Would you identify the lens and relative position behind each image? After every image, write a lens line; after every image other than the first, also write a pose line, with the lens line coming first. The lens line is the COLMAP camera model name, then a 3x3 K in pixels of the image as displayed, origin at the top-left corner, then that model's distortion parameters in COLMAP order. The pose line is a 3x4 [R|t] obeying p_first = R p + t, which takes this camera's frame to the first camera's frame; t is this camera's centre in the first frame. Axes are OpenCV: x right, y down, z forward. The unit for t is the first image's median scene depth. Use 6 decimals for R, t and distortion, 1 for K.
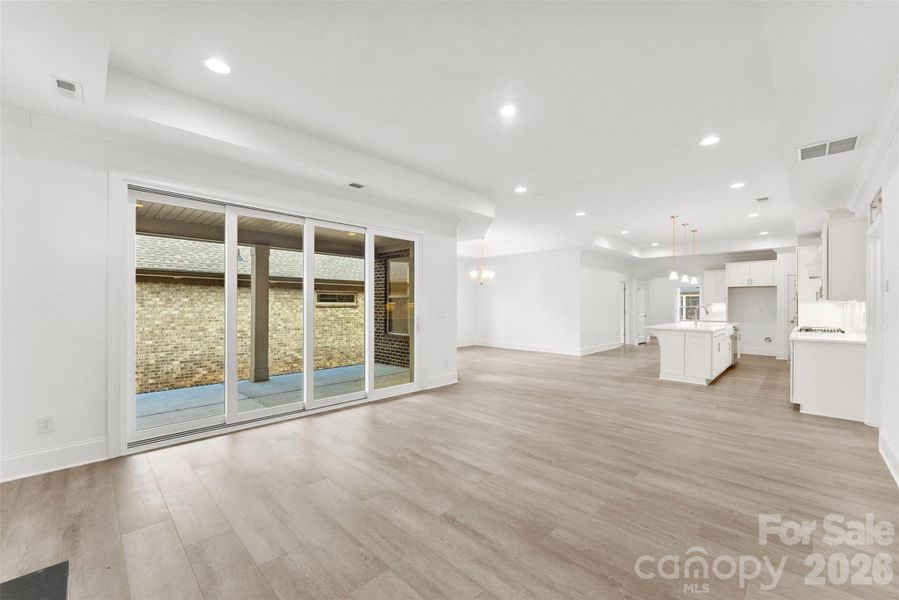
lens RADIAL K [[359.2, 0, 447.5], [0, 359.2, 303.3], [0, 0, 1]] dist [-0.000048, 0.000070]
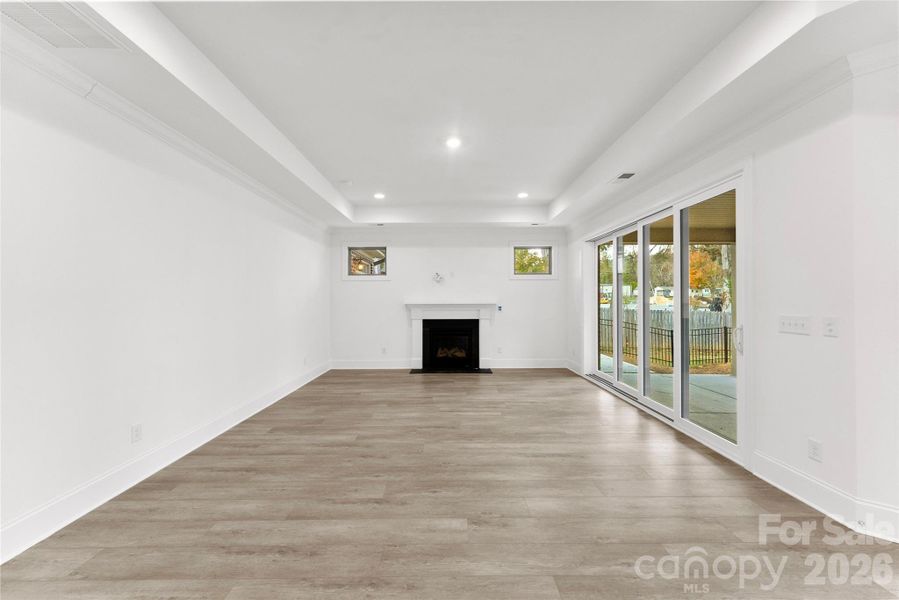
lens RADIAL K [[359.2, 0, 447.9], [0, 359.2, 299.6], [0, 0, 1]] dist [-0.000048, 0.000070]
pose [[-0.706137, -0.001911, -0.708073, 0.967382], [0.002171, 0.999986, -0.004864, -0.000928], [0.708072, -0.004972, -0.706123, 1.715818]]
